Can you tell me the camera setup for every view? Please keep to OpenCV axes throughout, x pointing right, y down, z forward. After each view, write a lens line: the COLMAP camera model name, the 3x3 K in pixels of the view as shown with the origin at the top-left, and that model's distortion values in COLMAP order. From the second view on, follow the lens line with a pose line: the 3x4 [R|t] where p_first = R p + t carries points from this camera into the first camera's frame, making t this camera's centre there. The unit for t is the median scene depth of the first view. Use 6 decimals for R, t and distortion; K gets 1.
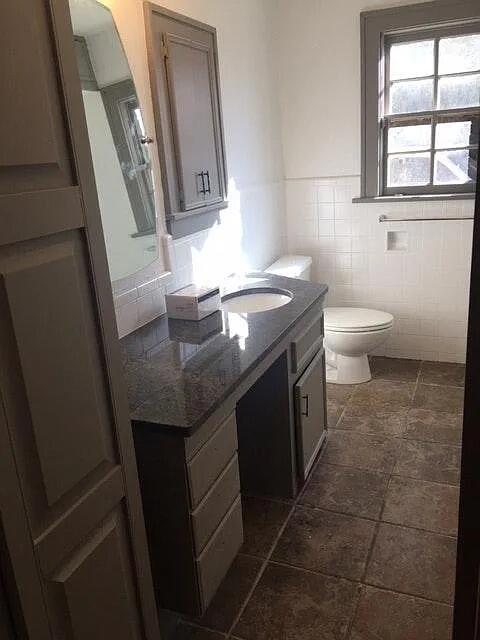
lens RADIAL K [[536.2, 0, 240.0], [0, 536.2, 320.0], [0, 0, 1]] dist [0.063187, -0.106208]
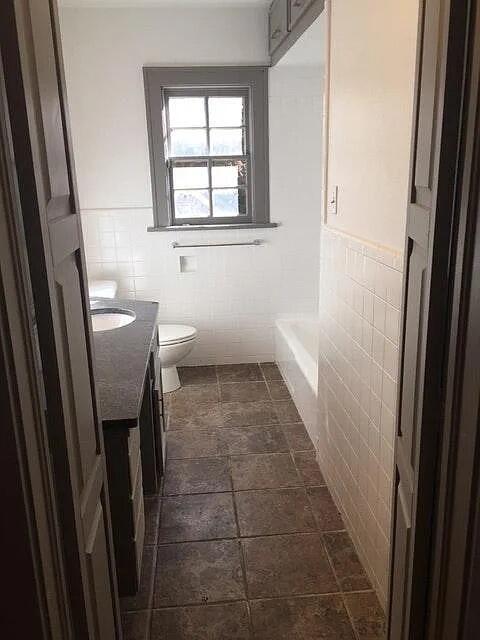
lens RADIAL K [[536.2, 0, 240.0], [0, 536.2, 320.0], [0, 0, 1]] dist [0.063187, -0.106208]
pose [[0.879569, -0.081410, 0.468754, -0.171497], [0.106318, 0.993969, -0.026868, 0.016395], [-0.463740, 0.073469, 0.882920, -0.064937]]
